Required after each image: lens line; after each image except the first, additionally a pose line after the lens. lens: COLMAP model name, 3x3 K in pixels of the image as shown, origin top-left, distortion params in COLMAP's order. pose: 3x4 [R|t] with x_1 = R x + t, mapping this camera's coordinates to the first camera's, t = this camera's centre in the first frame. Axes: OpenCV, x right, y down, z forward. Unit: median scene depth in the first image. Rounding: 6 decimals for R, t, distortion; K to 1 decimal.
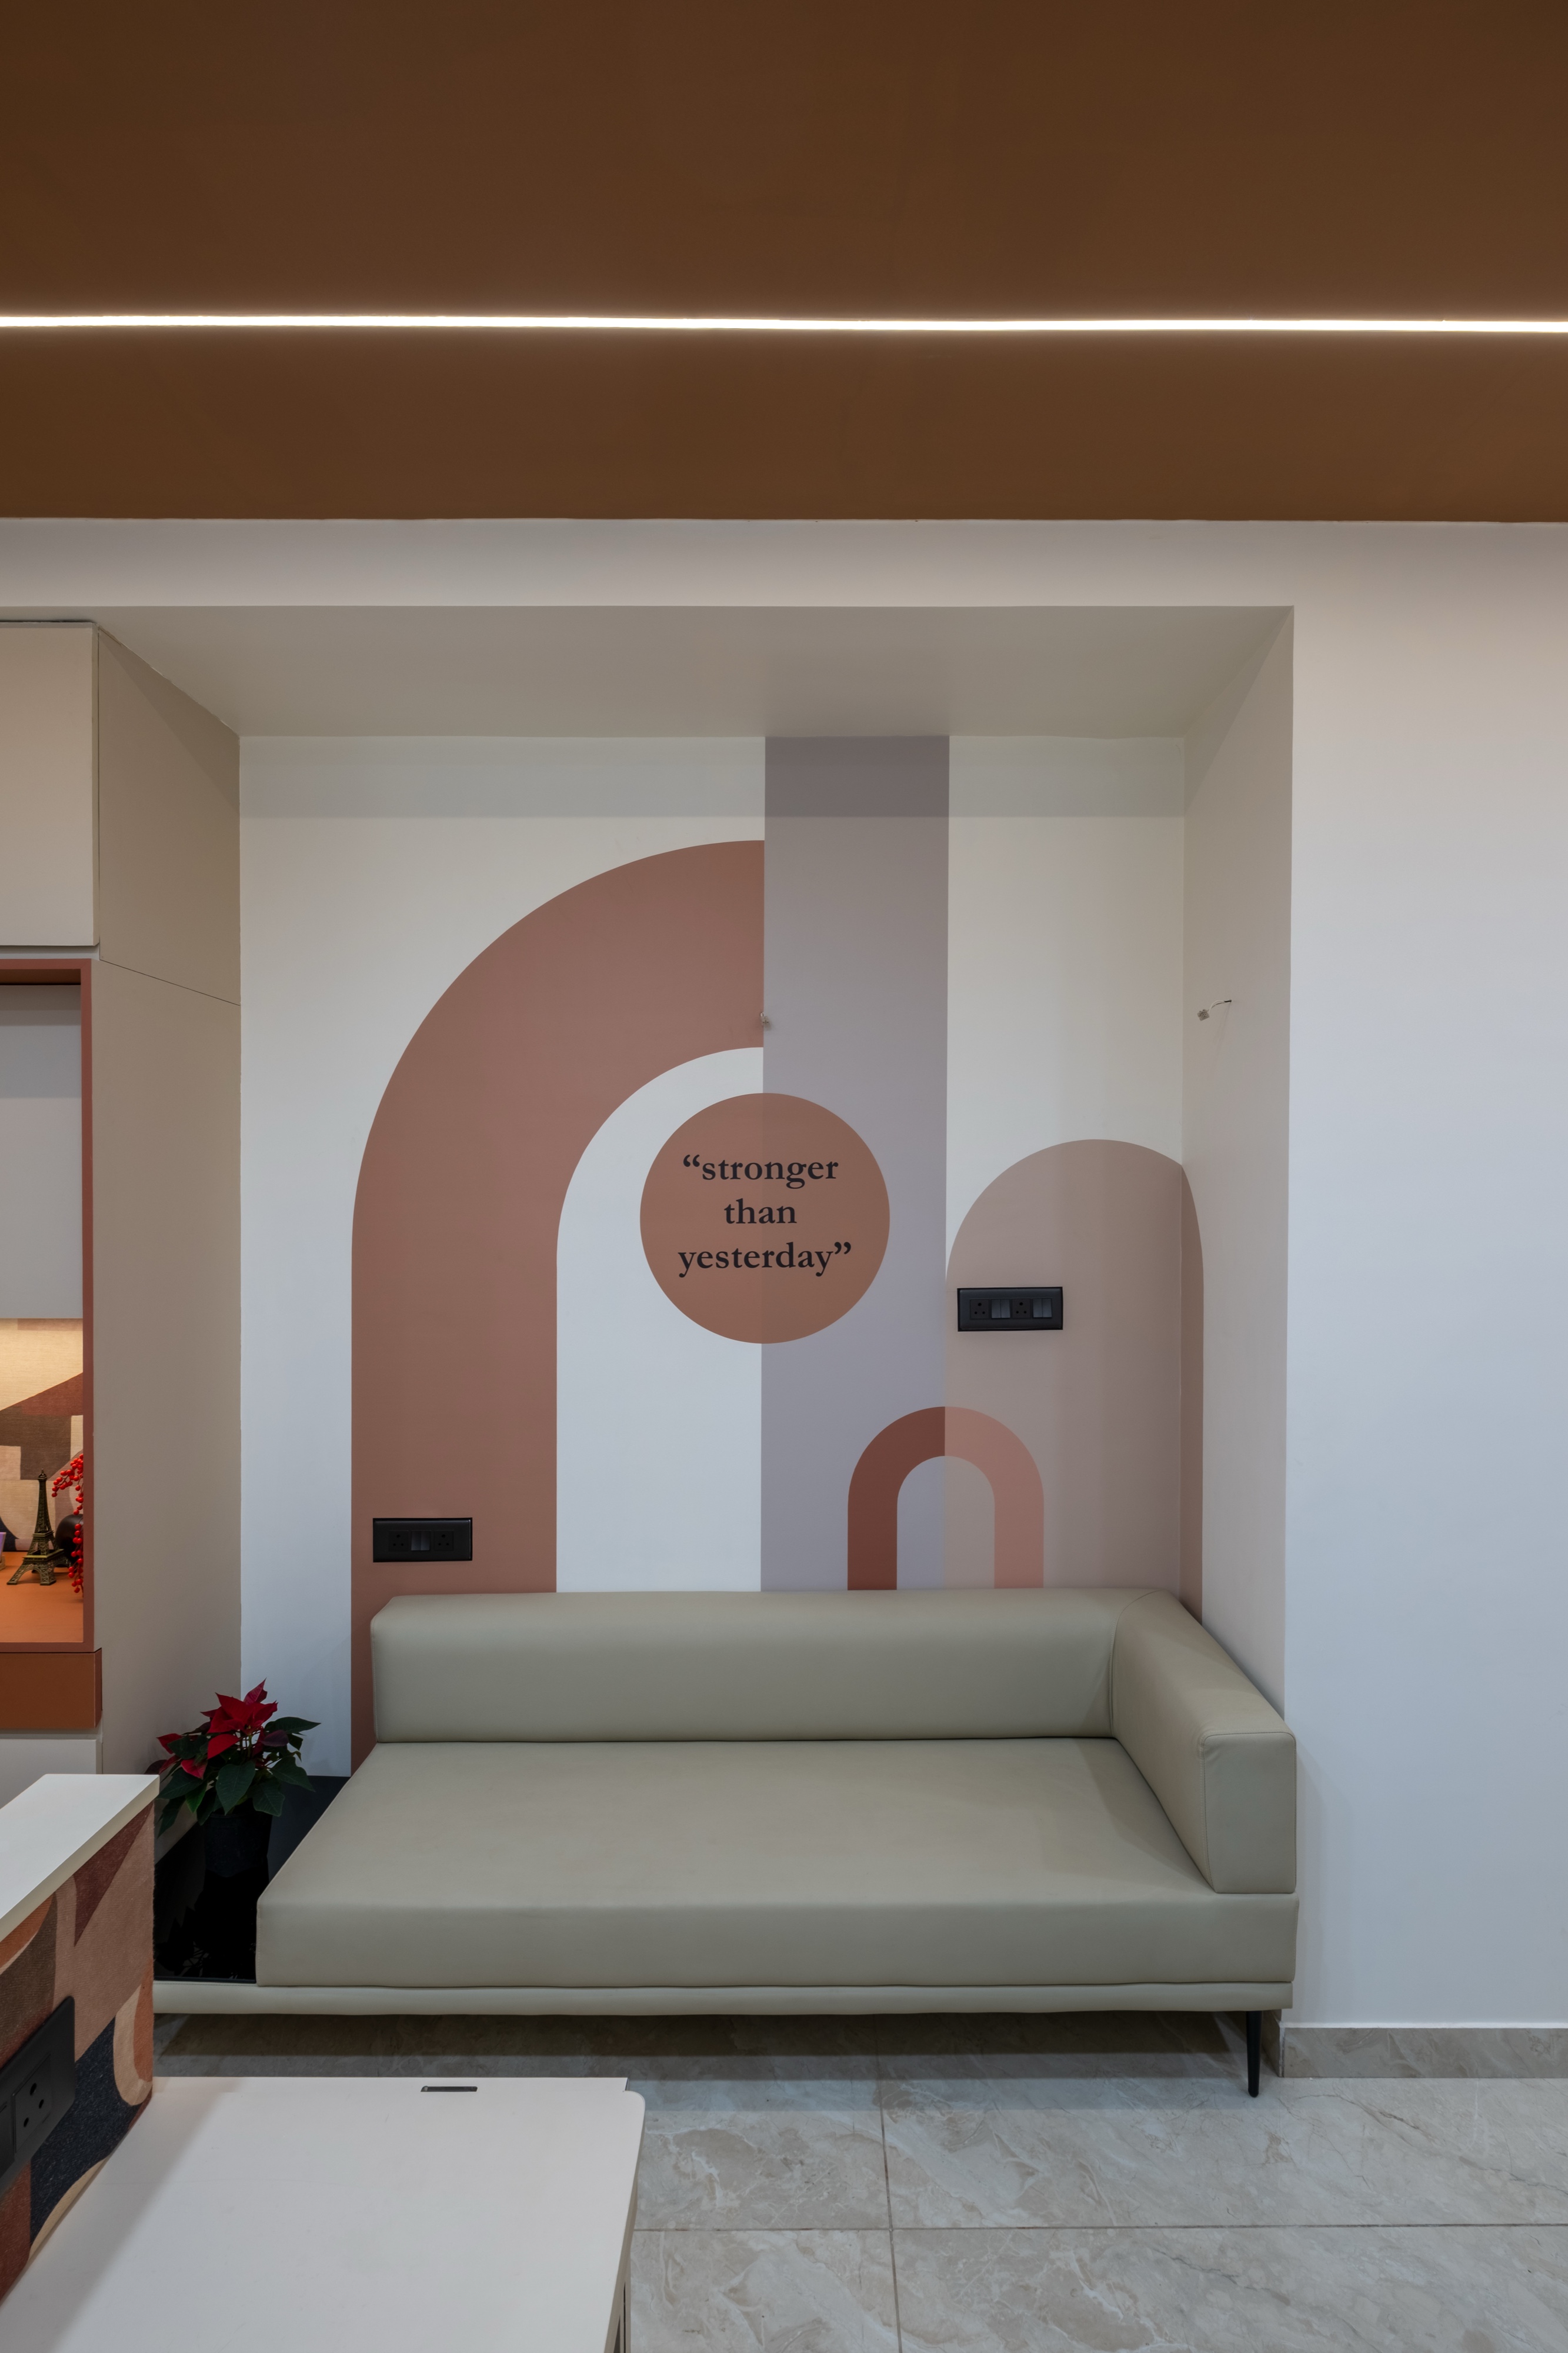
lens RADIAL K [[1139.6, 0, 807.3], [0, 1139.6, 1191.2], [0, 0, 1]] dist [-0.004138, -0.003075]
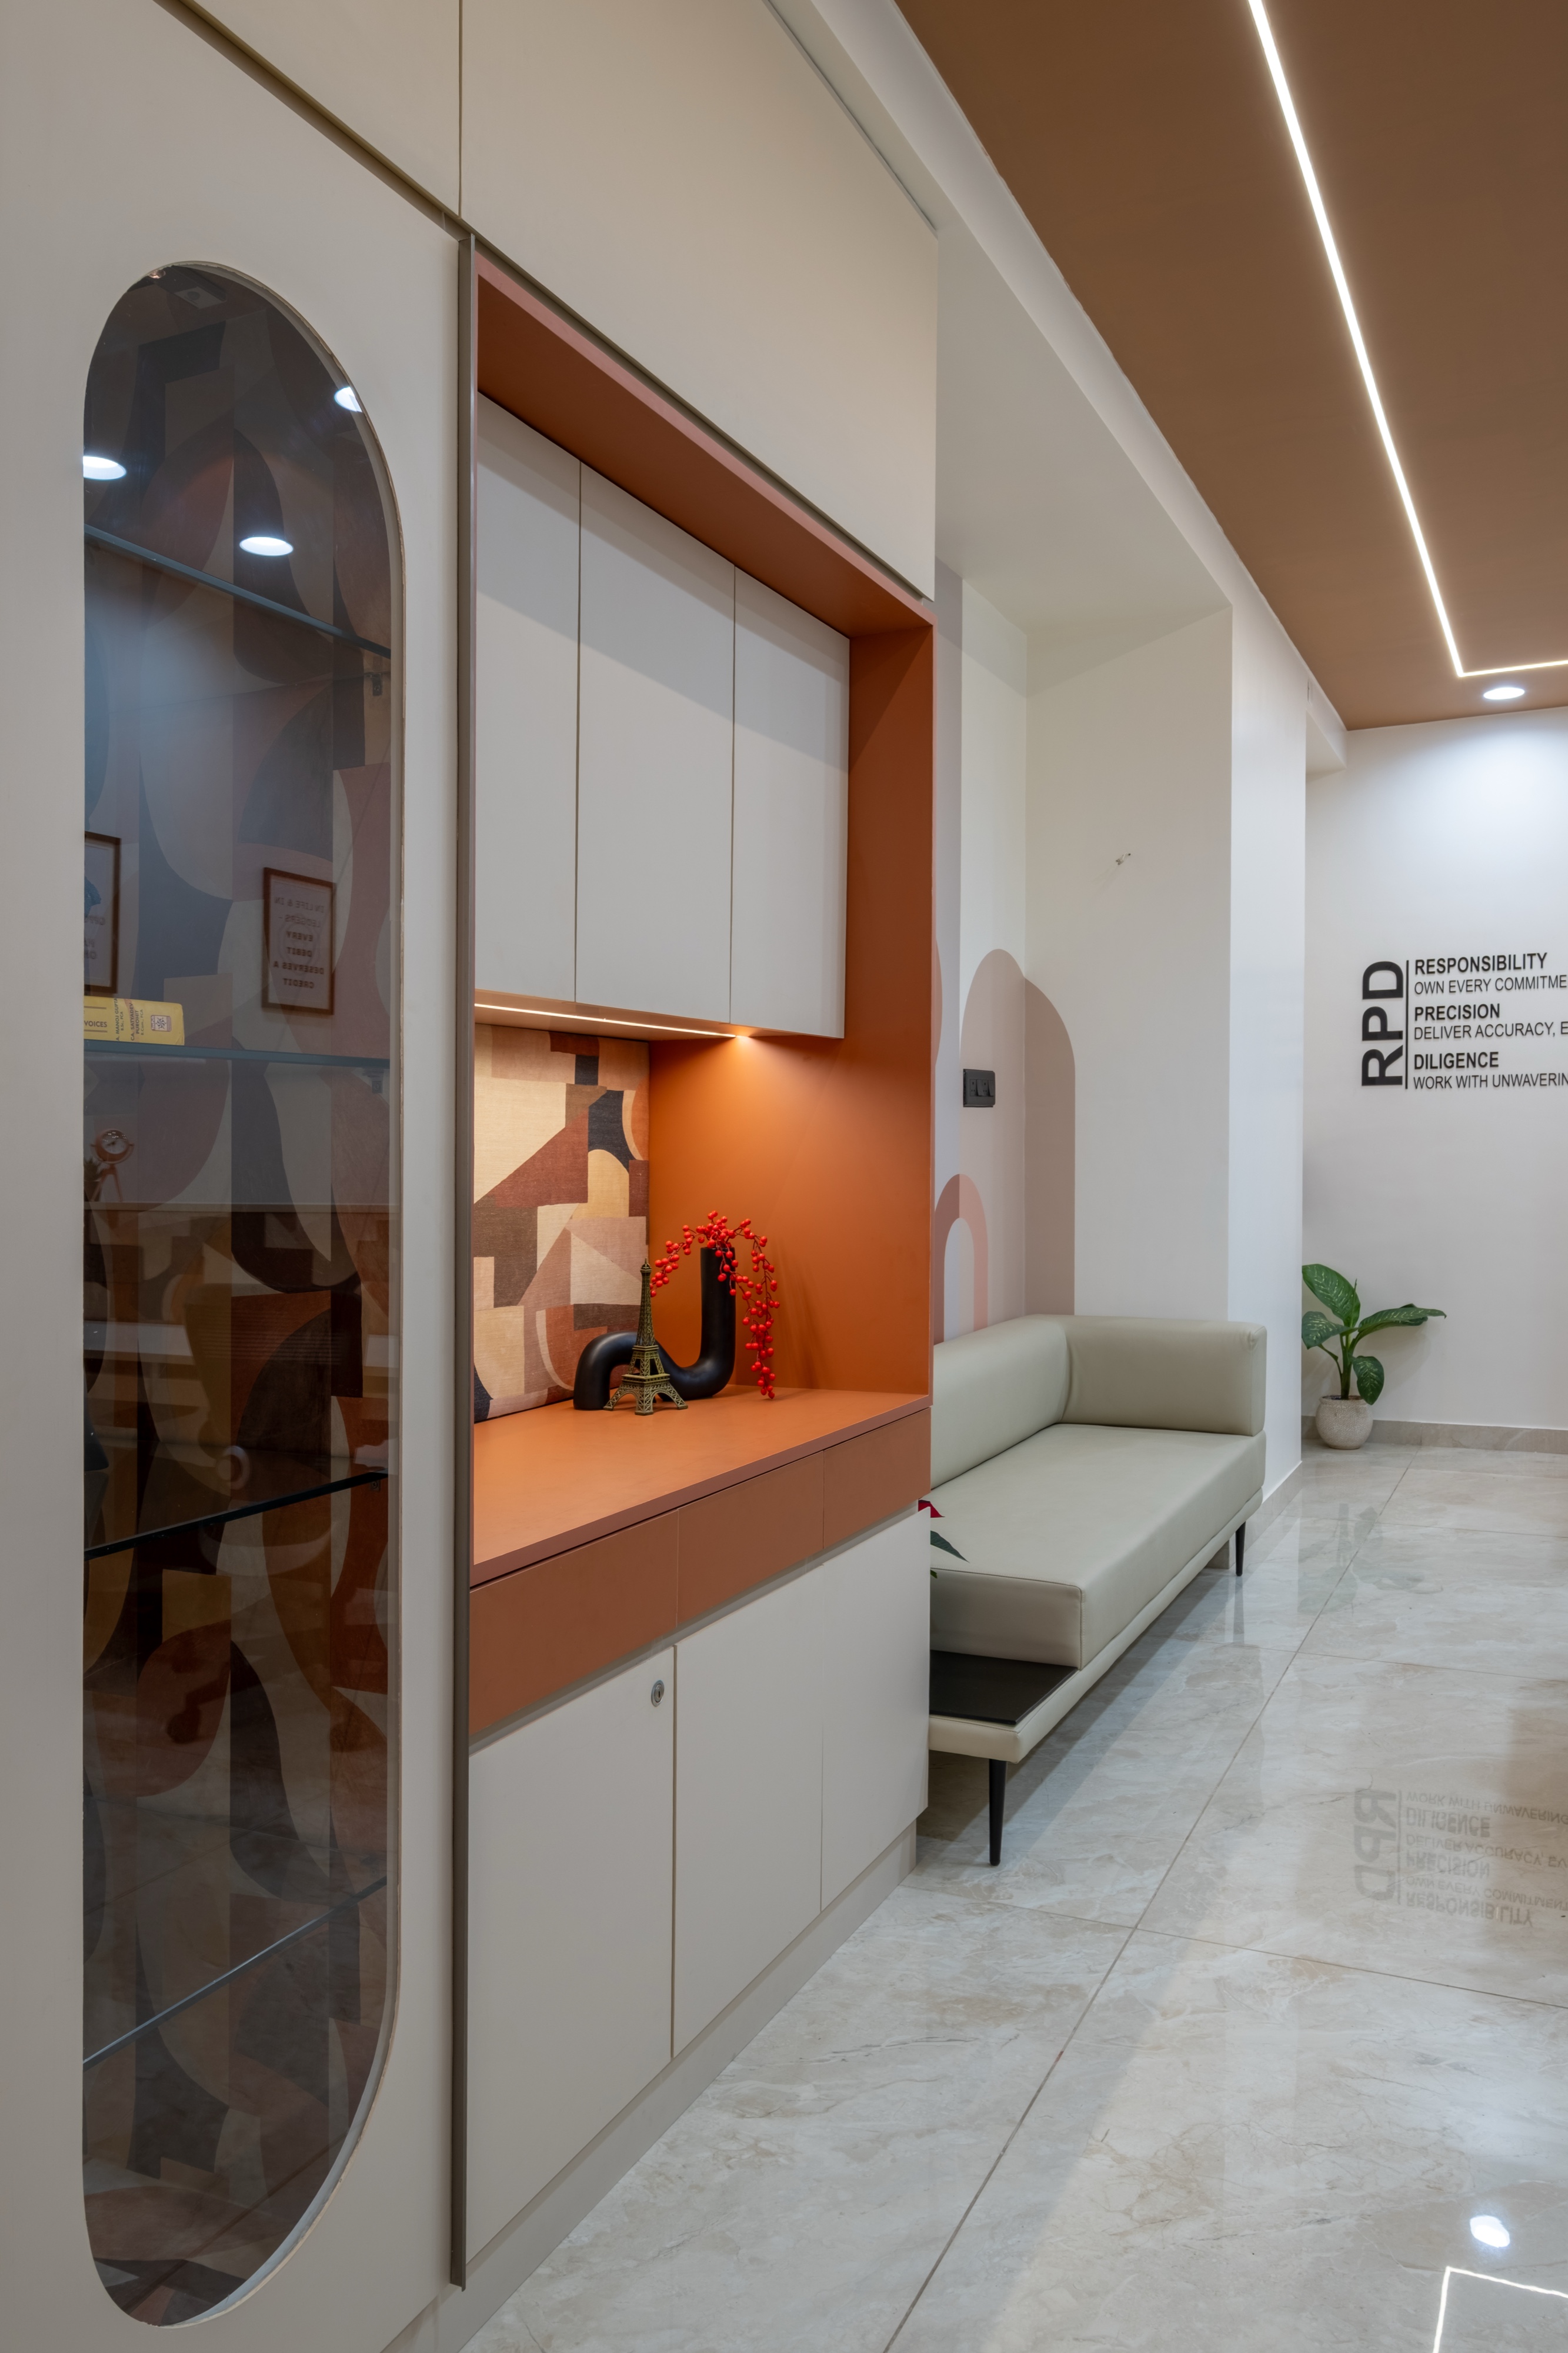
lens RADIAL K [[1743.8, 0, 782.0], [0, 1743.8, 1181.3], [0, 0, 1]] dist [-0.008825, 0.012176]
pose [[0.422648, -0.016319, 0.906147, -1.527156], [0.016468, 0.999811, 0.010325, 0.177934], [-0.906144, 0.010559, 0.422837, 0.430377]]
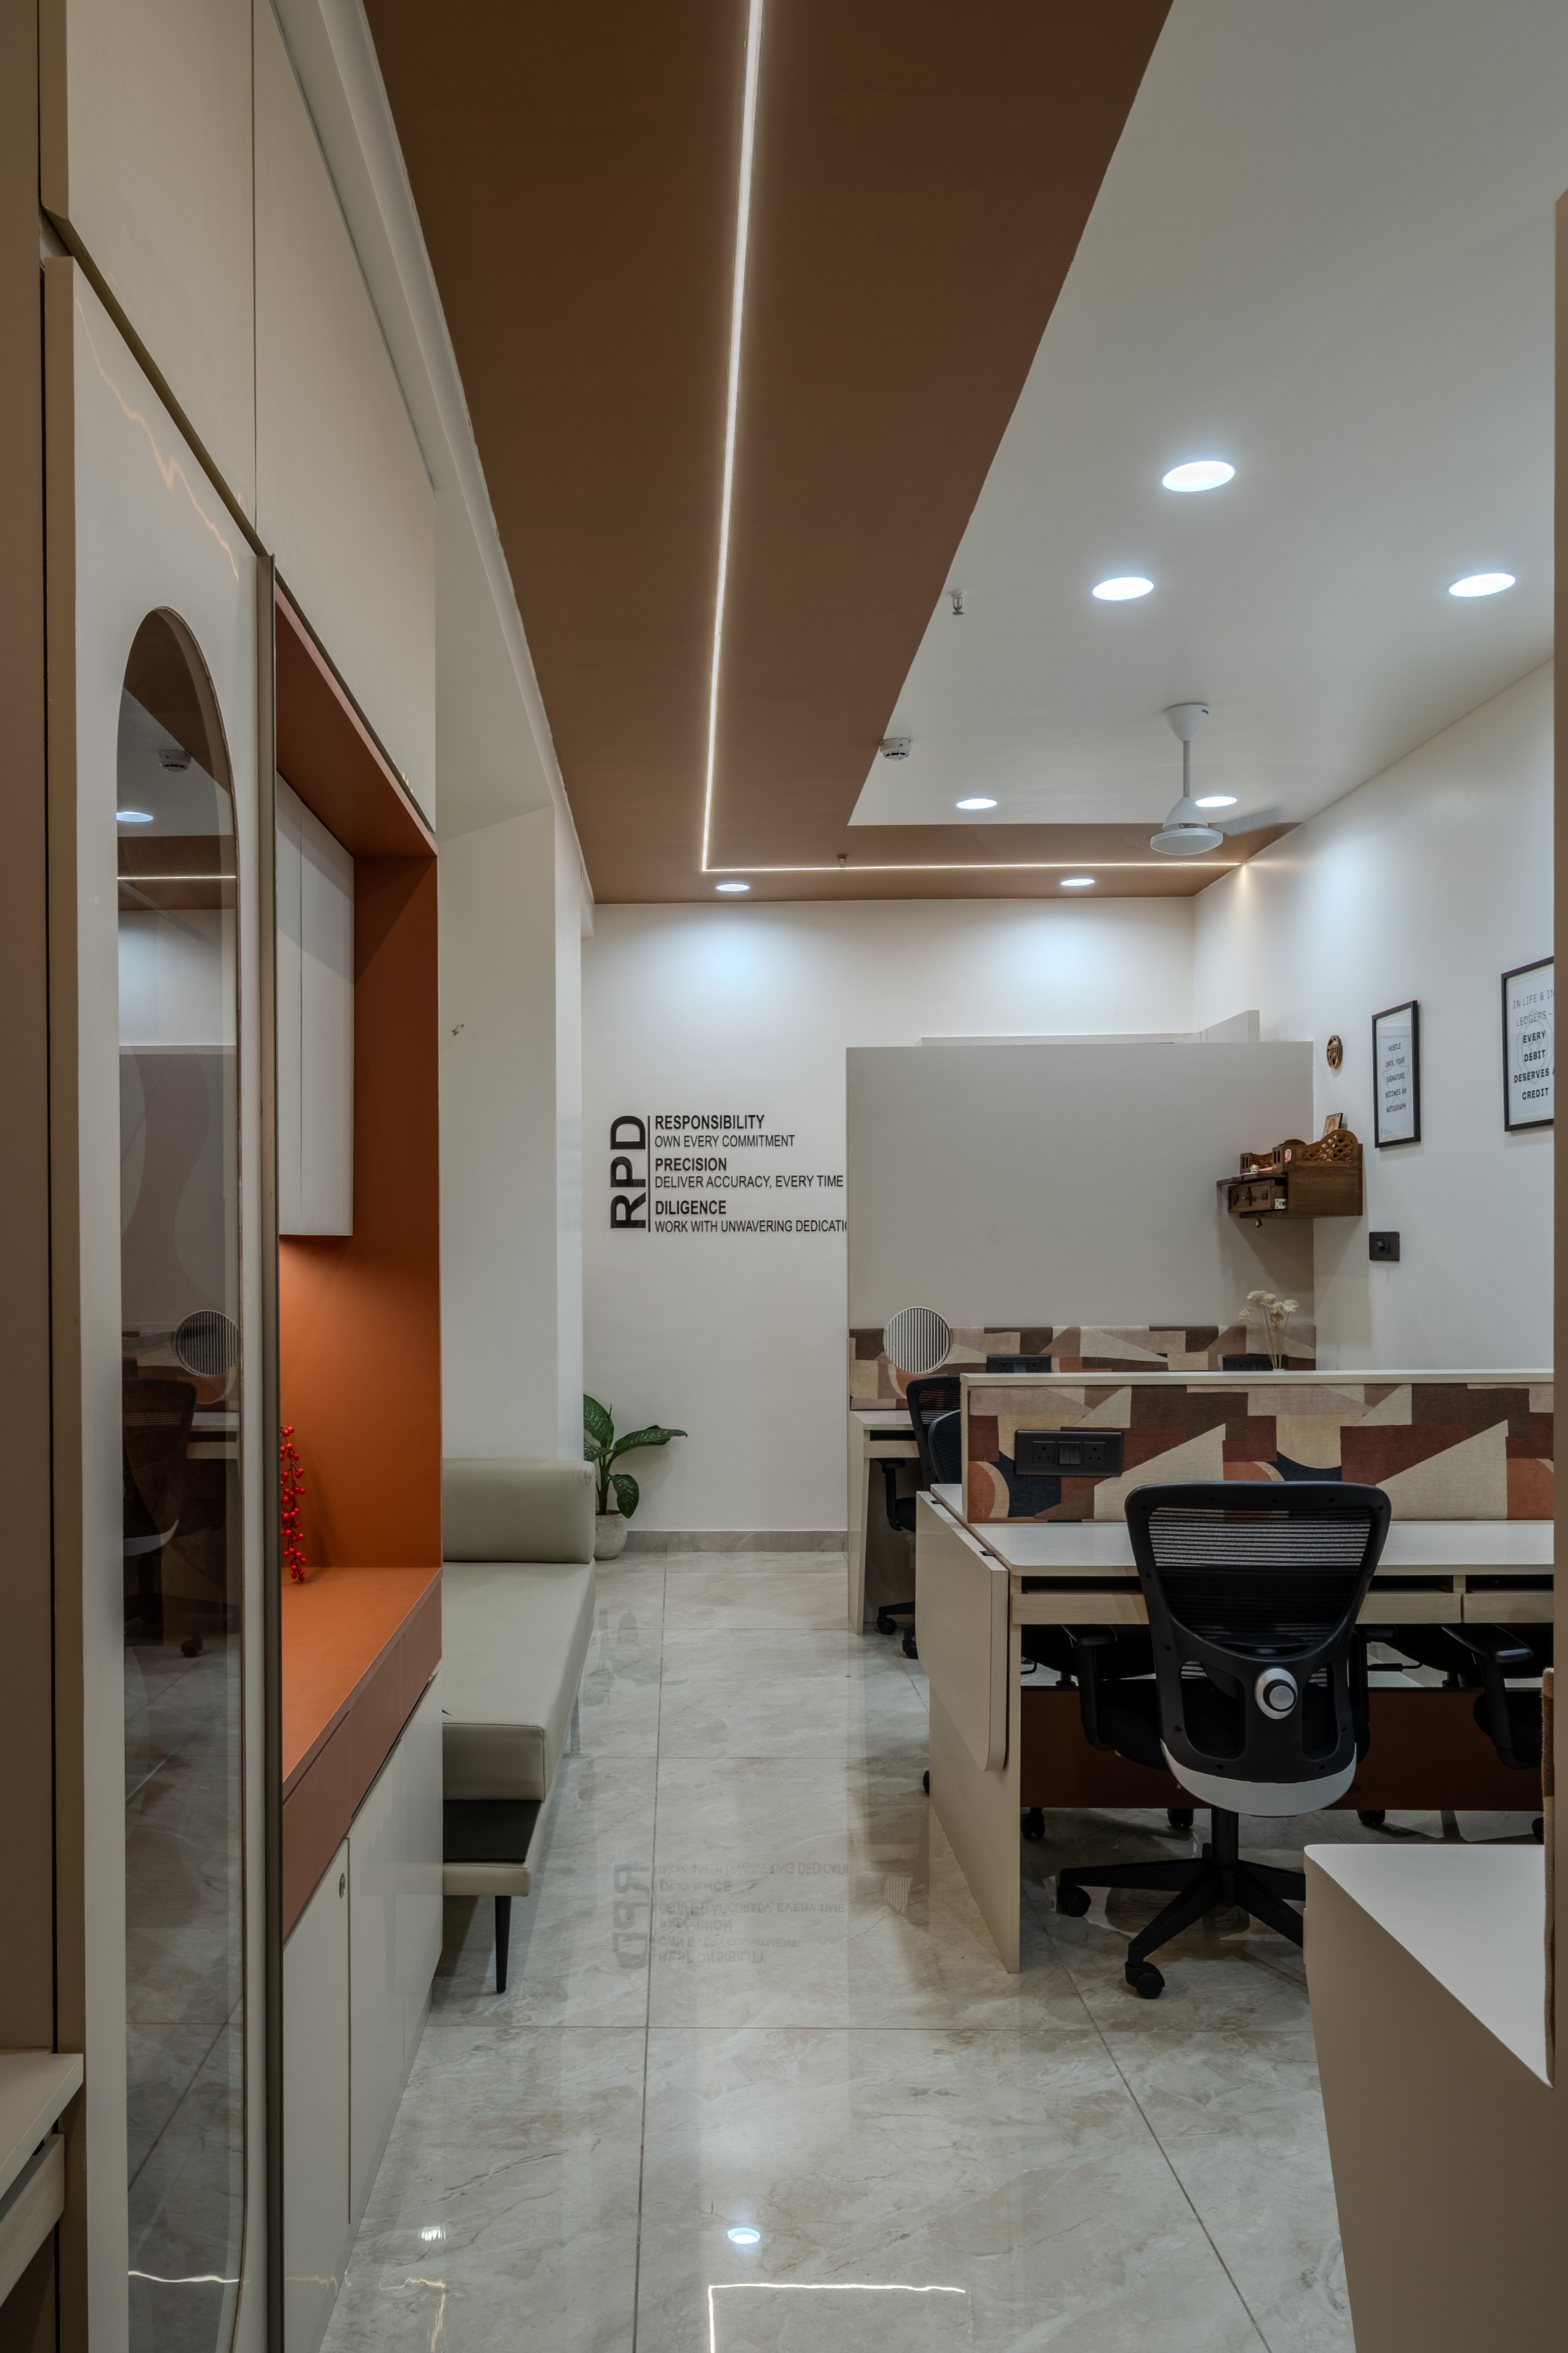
lens RADIAL K [[1743.8, 0, 633.0], [0, 1743.8, 1266.6], [0, 0, 1]] dist [-0.008825, 0.012176]
pose [[0.022440, -0.009740, 0.999701, -1.678649], [0.014463, 0.999851, 0.009417, 0.111249], [-0.999644, 0.014248, 0.022578, 0.651488]]
